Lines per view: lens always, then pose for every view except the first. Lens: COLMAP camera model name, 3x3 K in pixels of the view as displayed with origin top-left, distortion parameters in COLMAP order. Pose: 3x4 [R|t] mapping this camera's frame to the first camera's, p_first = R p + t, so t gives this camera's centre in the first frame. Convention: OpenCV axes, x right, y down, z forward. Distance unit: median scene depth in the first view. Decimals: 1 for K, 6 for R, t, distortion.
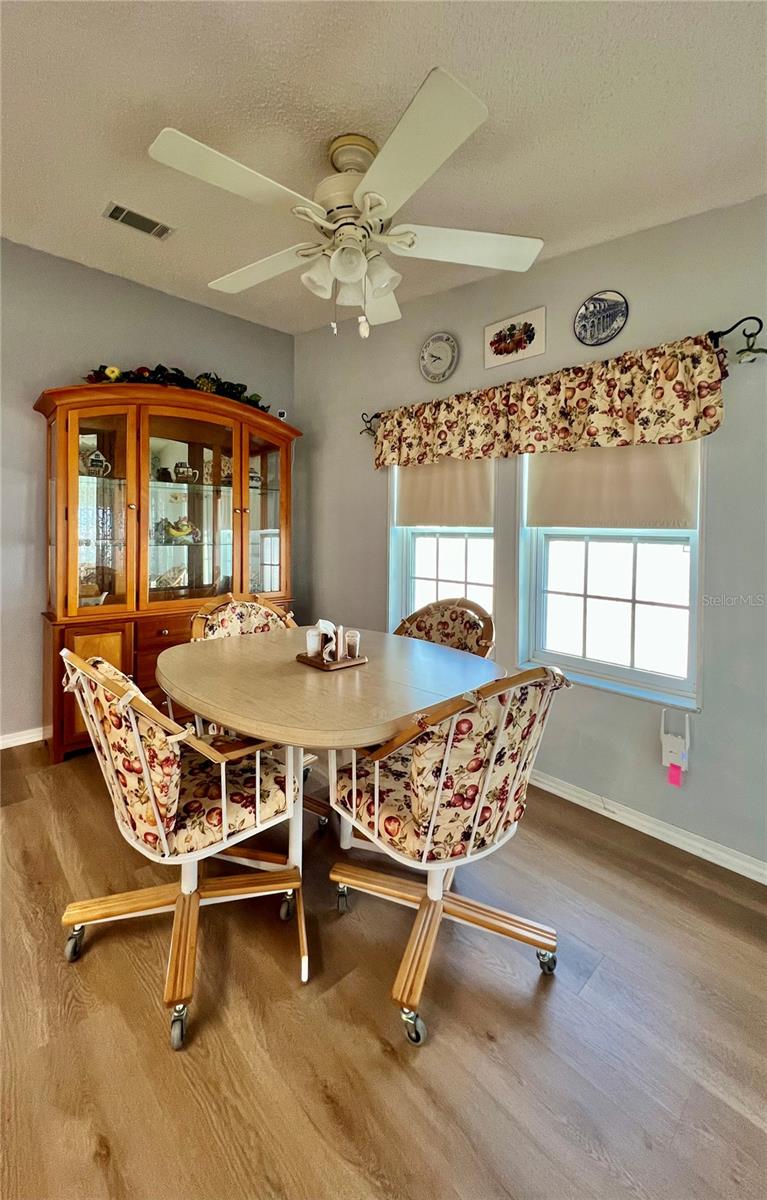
lens RADIAL K [[486.6, 0, 357.5], [0, 486.6, 534.4], [0, 0, 1]] dist [0.003161, 0.000096]
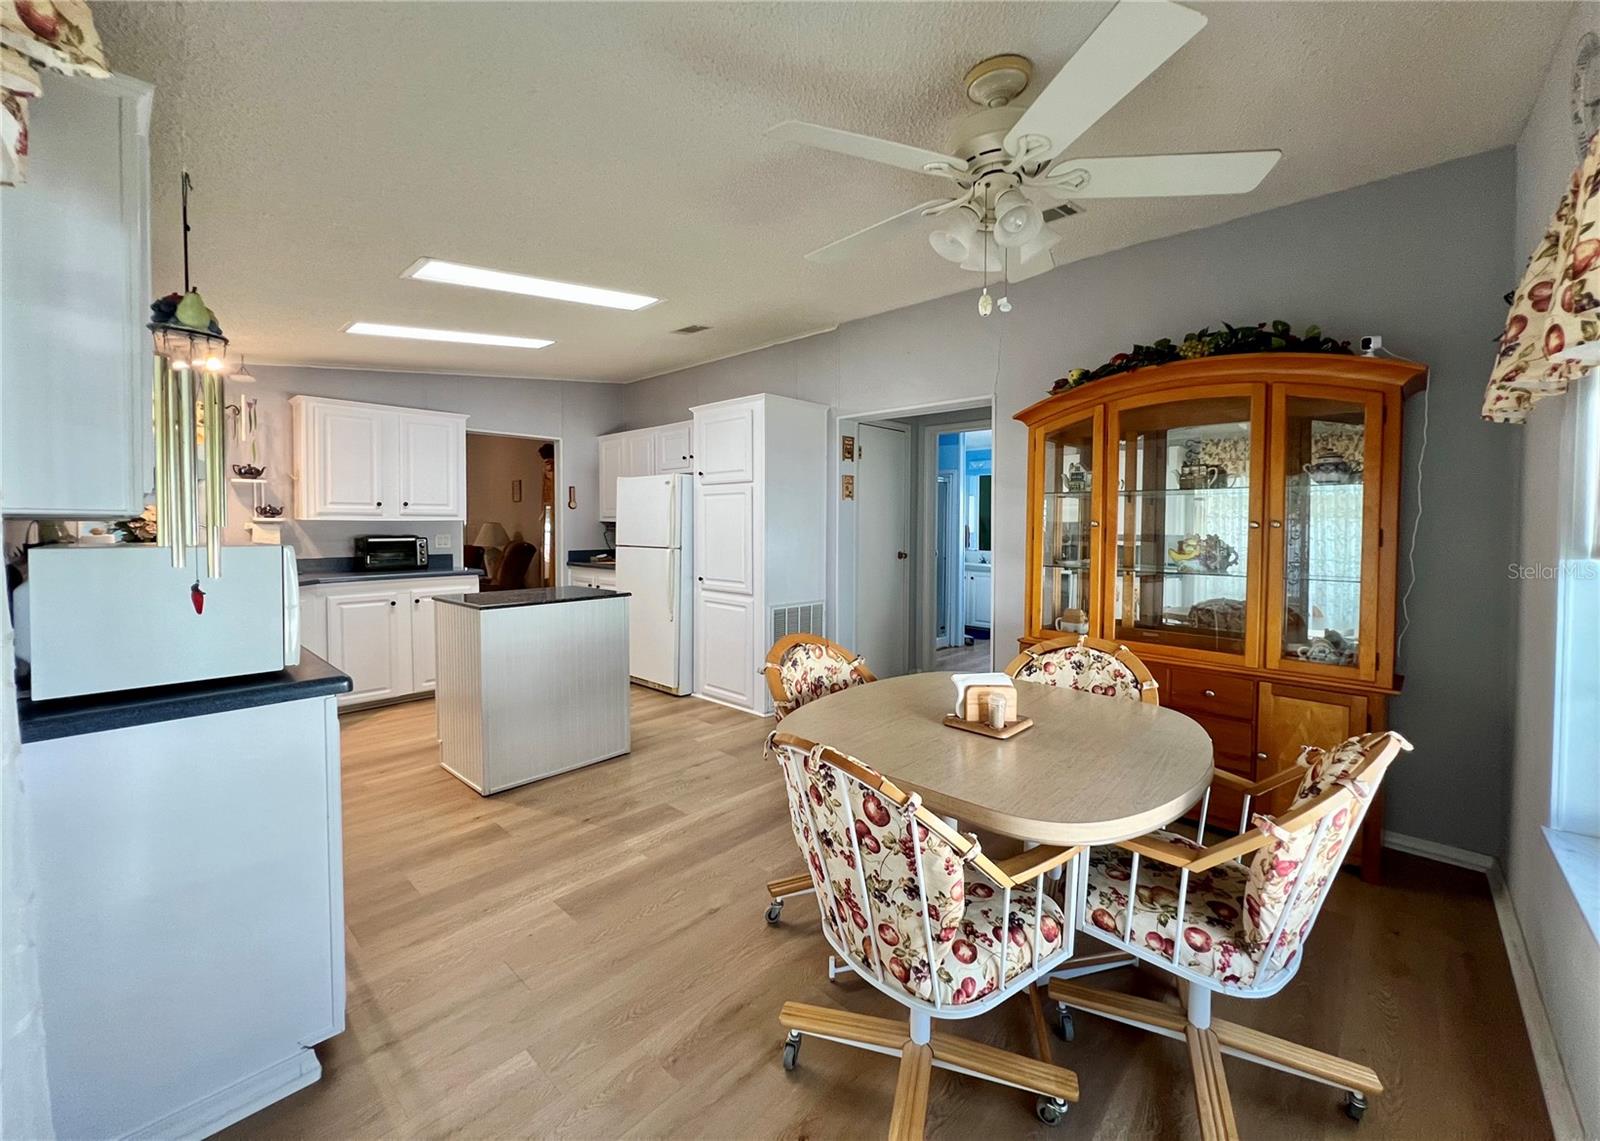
lens RADIAL K [[642.8, 0, 801.9], [0, 642.8, 542.6], [0, 0, 1]] dist [-0.000535, 0.001167]
pose [[0.098941, 0.011325, -0.995029, 0.693455], [-0.016134, 0.999822, 0.009775, -0.030820], [0.994963, 0.015087, 0.099106, 0.422402]]
